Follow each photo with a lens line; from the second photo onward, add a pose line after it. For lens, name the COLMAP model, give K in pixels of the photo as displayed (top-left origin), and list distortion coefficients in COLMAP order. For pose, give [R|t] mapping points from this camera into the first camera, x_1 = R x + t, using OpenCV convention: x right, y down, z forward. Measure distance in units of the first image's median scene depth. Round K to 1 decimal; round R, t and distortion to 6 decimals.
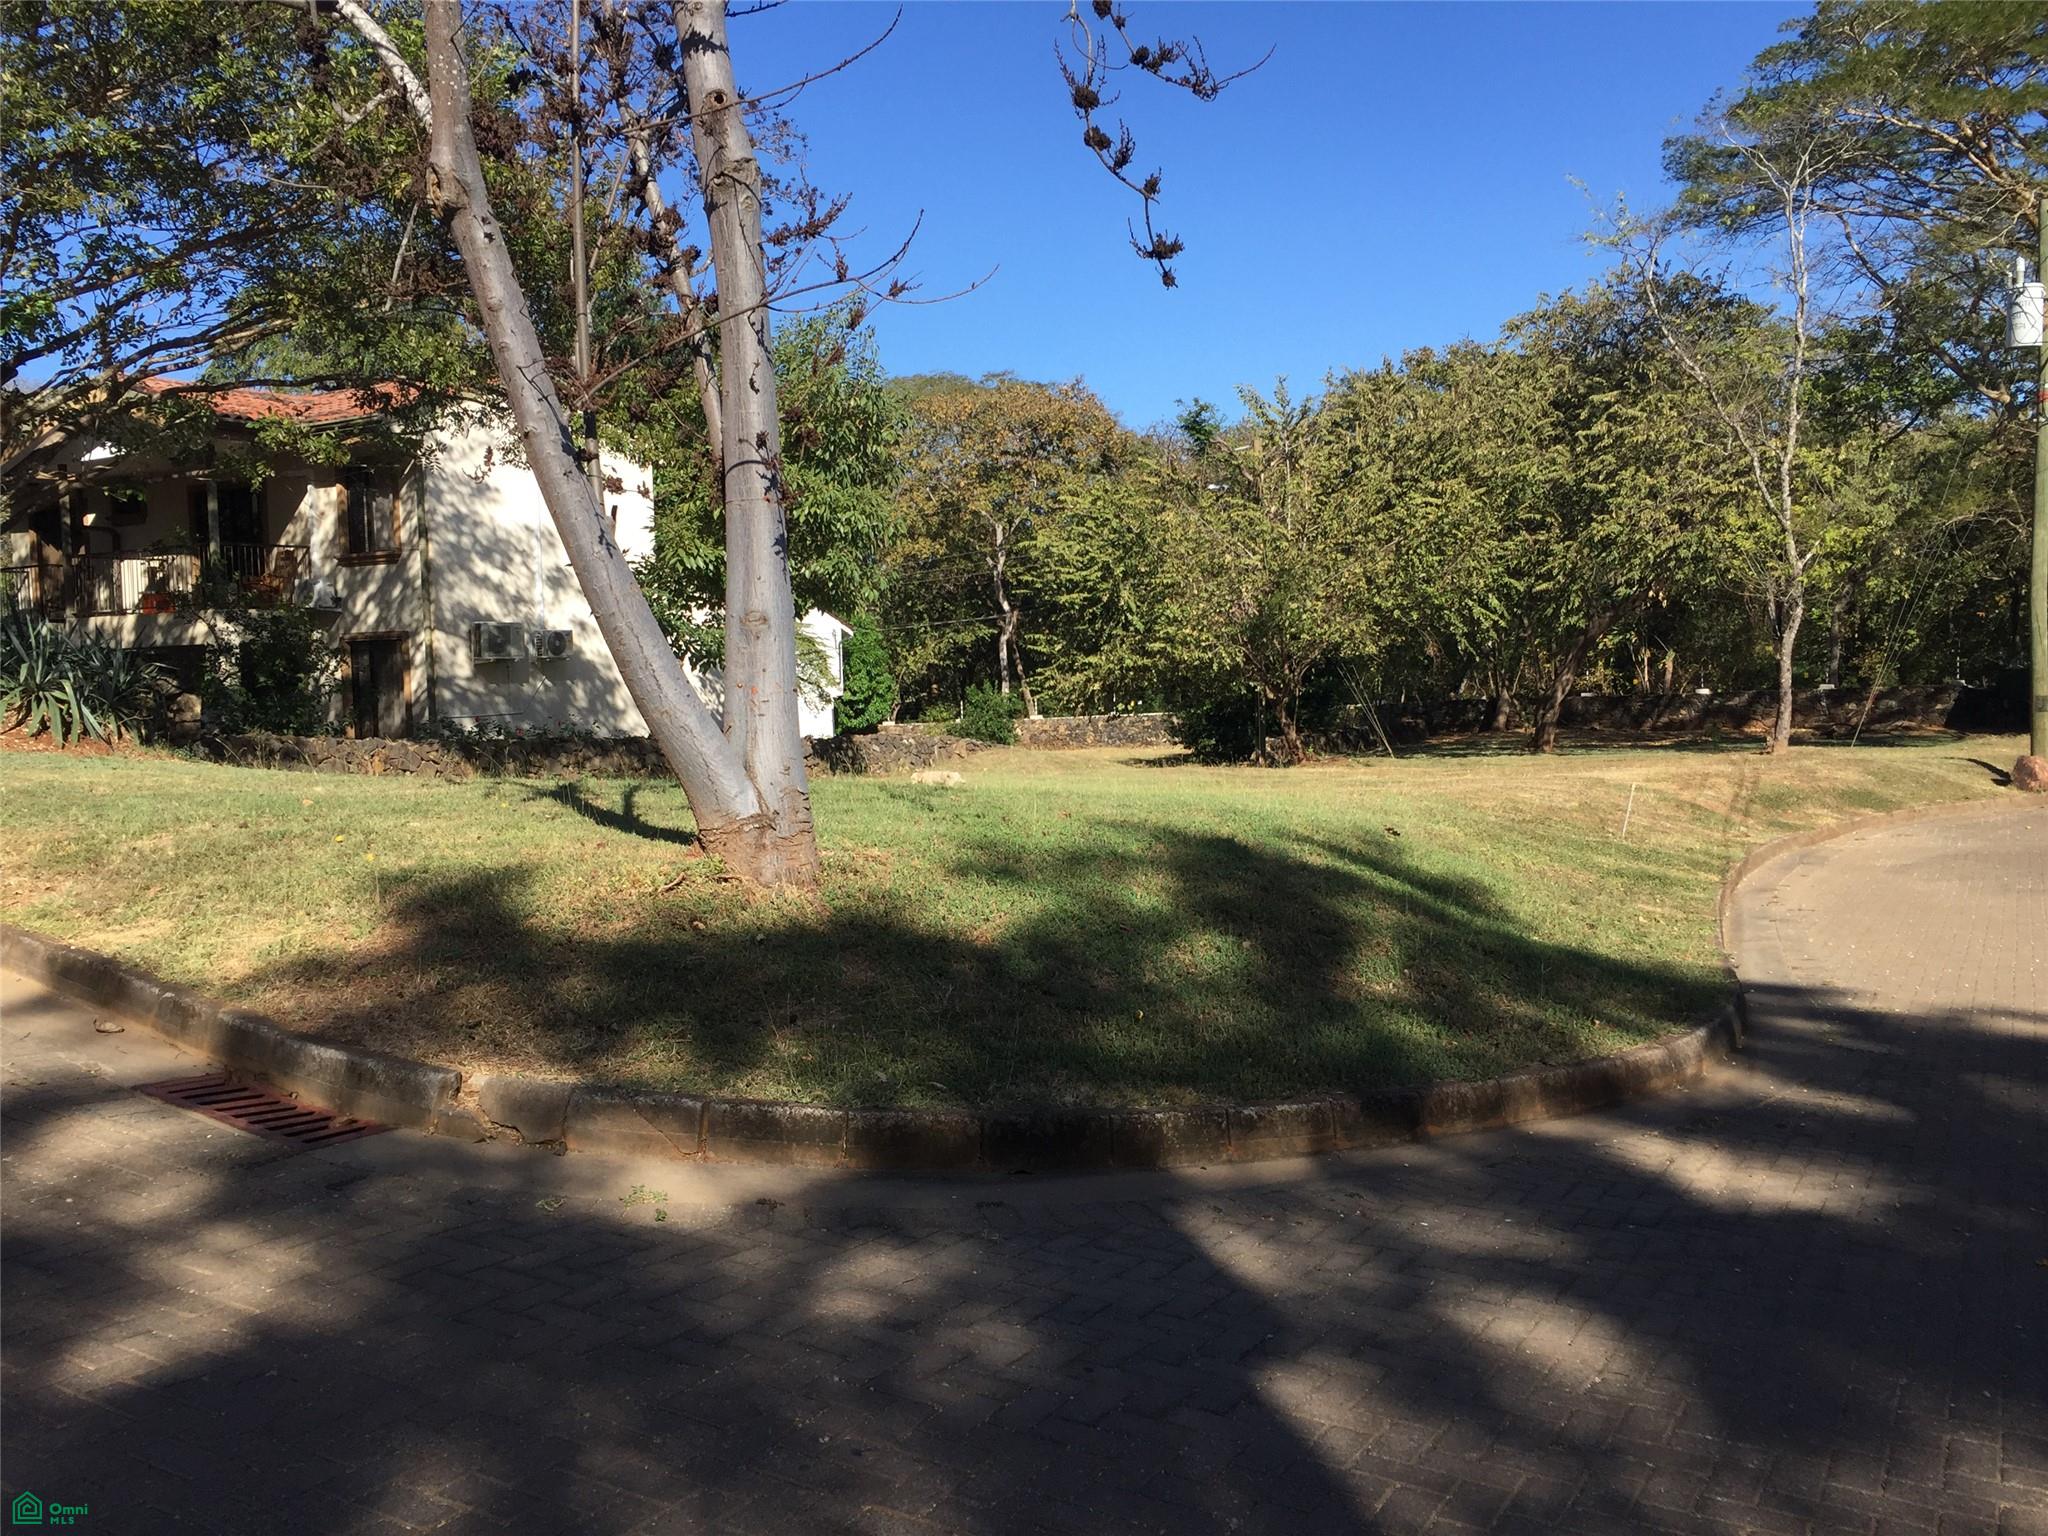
lens RADIAL K [[1745.2, 0, 1023.9], [0, 1745.2, 769.5], [0, 0, 1]] dist [0.035789, -0.004691]
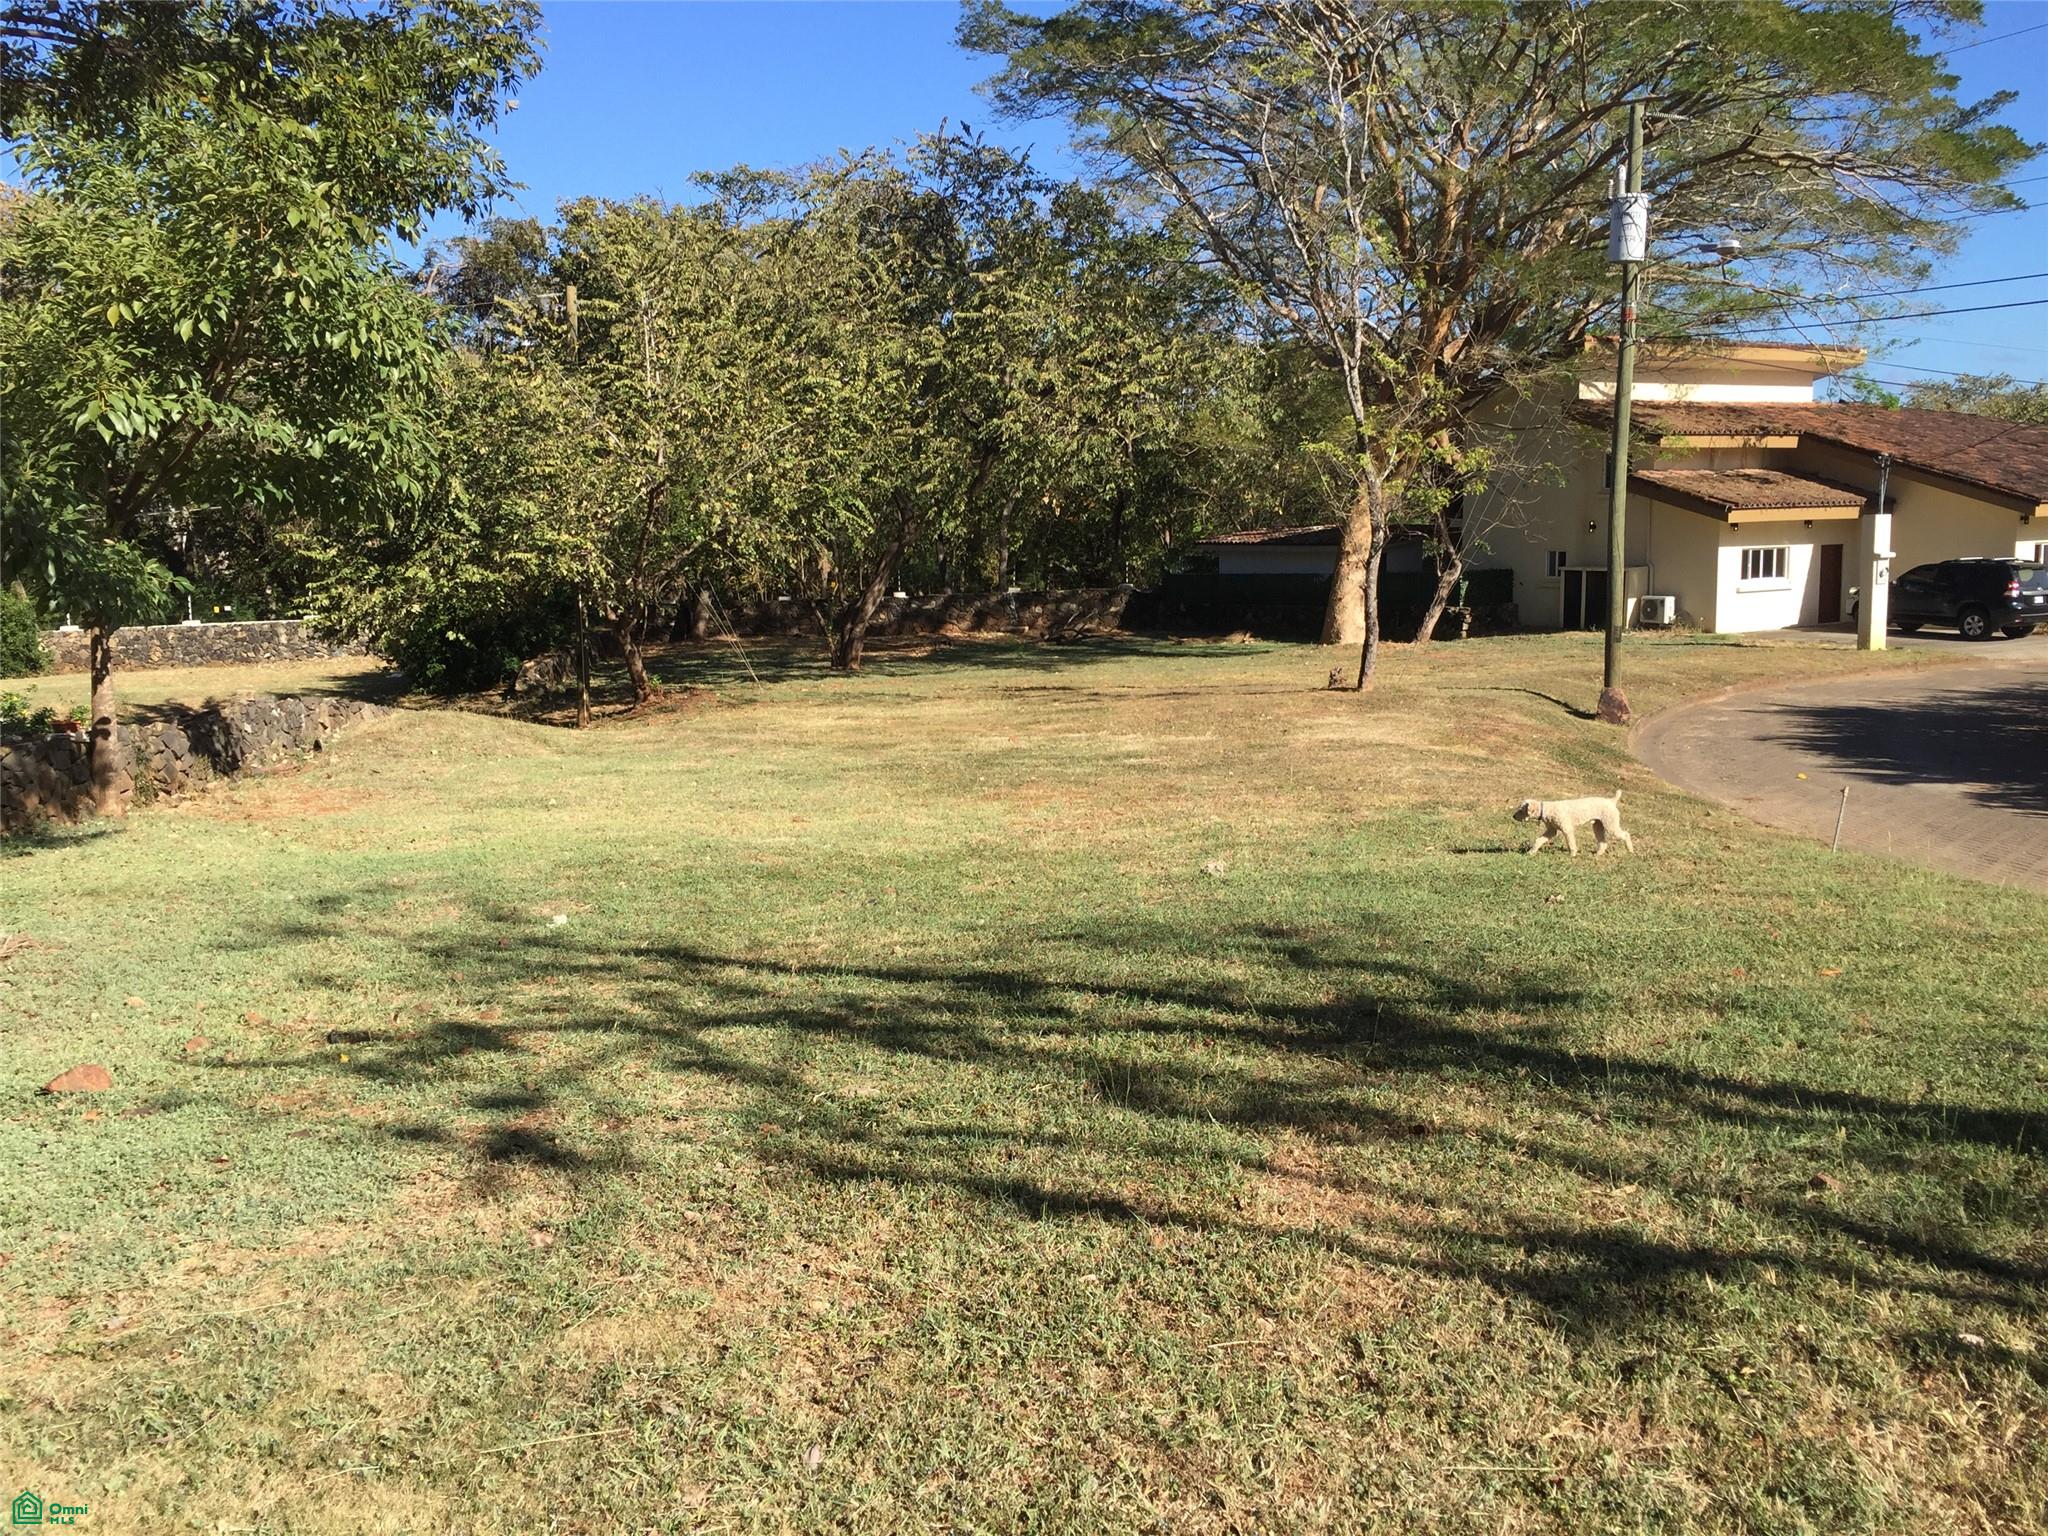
lens RADIAL K [[1745.2, 0, 1024.1], [0, 1745.2, 763.0], [0, 0, 1]] dist [0.035789, -0.004691]
pose [[0.828045, -0.062813, 0.557131, -0.148474], [0.028560, 0.997140, 0.069972, -0.024362], [-0.559933, -0.042028, 0.827471, 0.217634]]
